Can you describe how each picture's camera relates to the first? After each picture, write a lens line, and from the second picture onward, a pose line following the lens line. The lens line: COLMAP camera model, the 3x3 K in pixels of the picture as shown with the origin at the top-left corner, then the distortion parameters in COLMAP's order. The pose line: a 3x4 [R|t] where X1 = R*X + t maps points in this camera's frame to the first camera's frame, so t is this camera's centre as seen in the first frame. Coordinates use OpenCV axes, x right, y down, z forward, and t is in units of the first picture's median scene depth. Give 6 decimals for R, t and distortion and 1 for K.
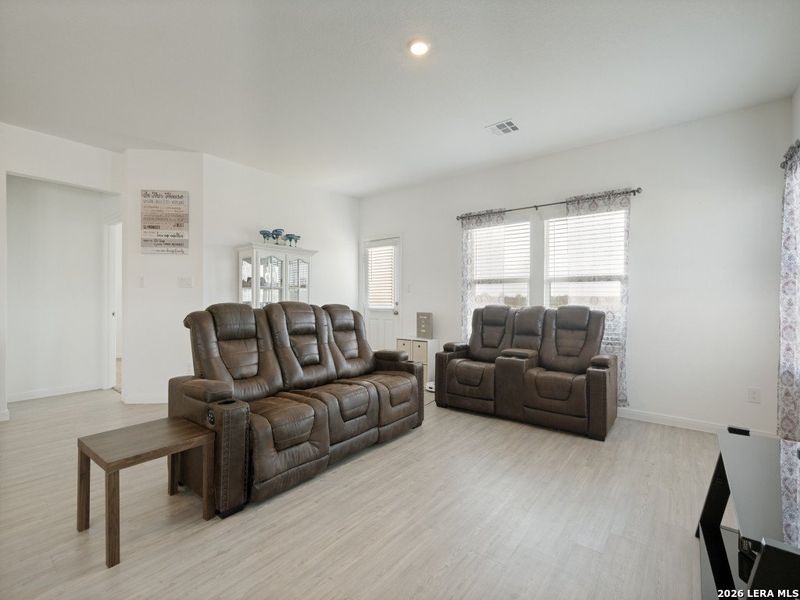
lens RADIAL K [[367.8, 0, 398.6], [0, 367.8, 298.8], [0, 0, 1]] dist [-0.004029, -0.000304]
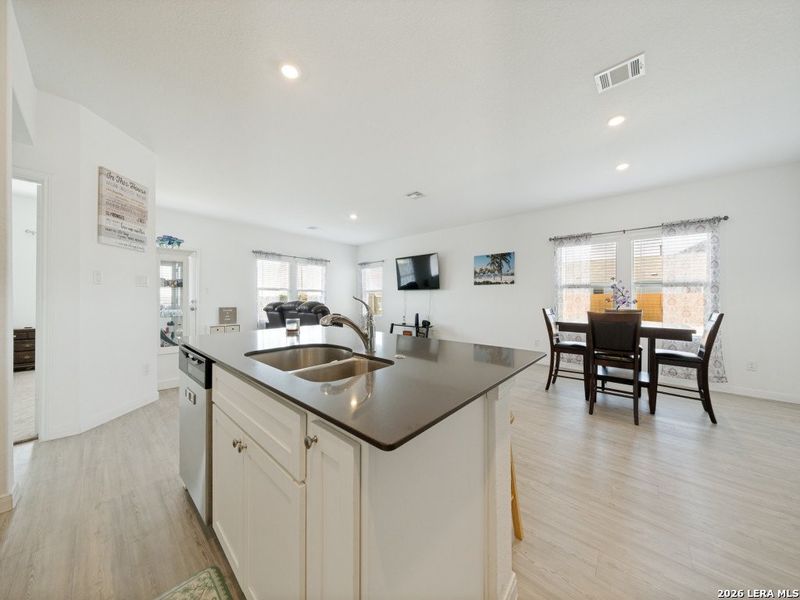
lens RADIAL K [[273.4, 0, 401.2], [0, 273.4, 298.1], [0, 0, 1]] dist [-0.000275, -0.000192]
pose [[0.041333, 0.002262, 0.999143, -1.284595], [-0.005590, 0.999982, -0.002033, -0.002733], [-0.999130, -0.005501, 0.041345, 0.298181]]
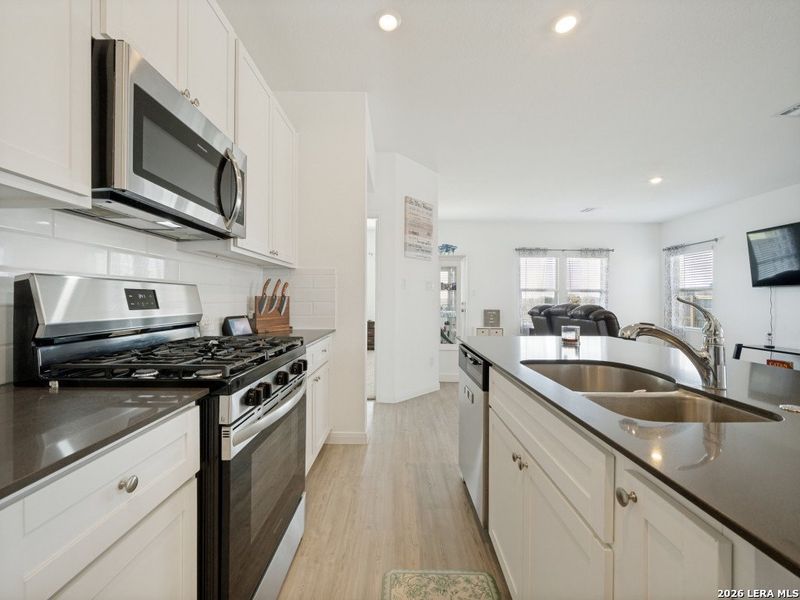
lens RADIAL K [[317.4, 0, 397.2], [0, 317.4, 297.5], [0, 0, 1]] dist [0.001486, 0.000784]
pose [[0.775207, 0.008952, 0.631643, -1.288905], [-0.007628, 0.999959, -0.004810, -0.002884], [-0.631661, -0.001090, 0.775244, 0.313494]]
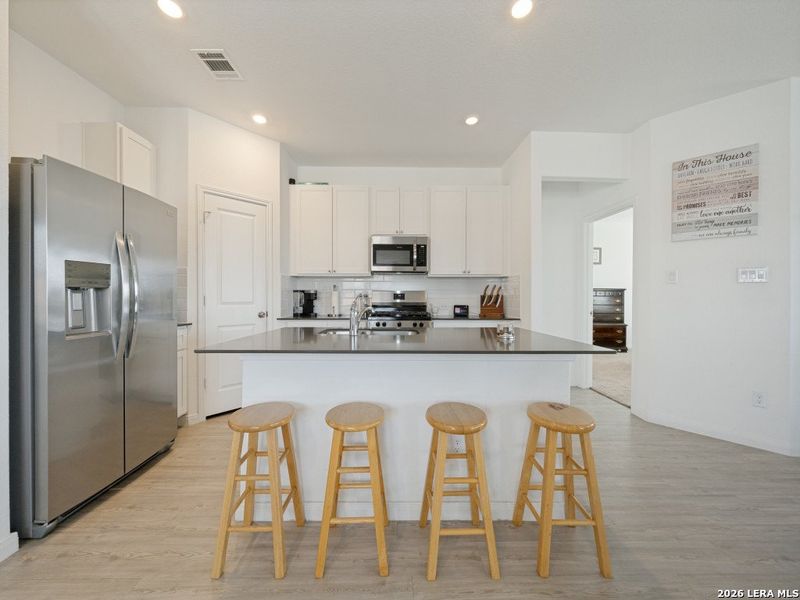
lens RADIAL K [[284.5, 0, 399.1], [0, 284.5, 298.4], [0, 0, 1]] dist [-0.007006, 0.000011]
pose [[0.635703, 0.008637, -0.771885, -0.601271], [-0.002826, 0.999957, 0.008861, -0.002405], [0.771928, -0.003452, 0.635700, 0.137713]]
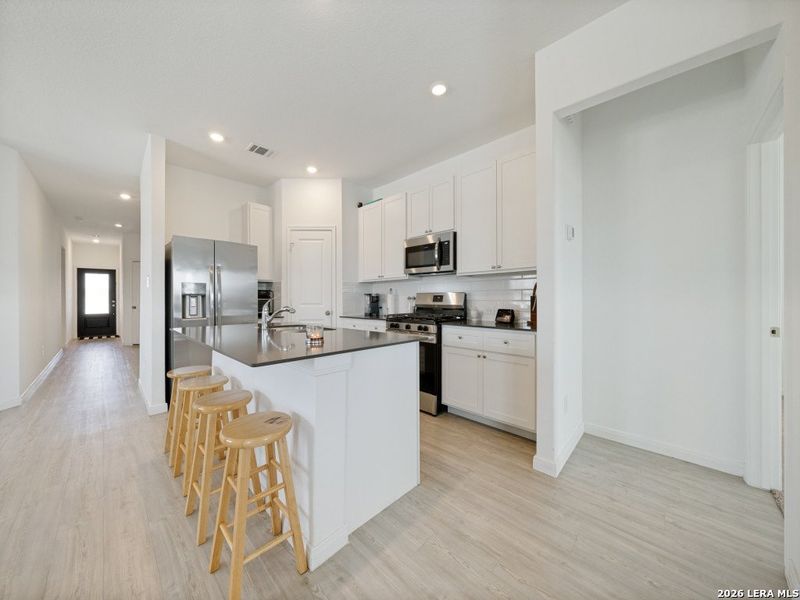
lens RADIAL K [[280.5, 0, 395.1], [0, 280.5, 296.3], [0, 0, 1]] dist [0.003139, 0.000154]
pose [[-0.080080, -0.006799, -0.996765, -0.451386], [0.004506, 0.999964, -0.007183, -0.002073], [0.996778, -0.005067, -0.080046, 0.643529]]
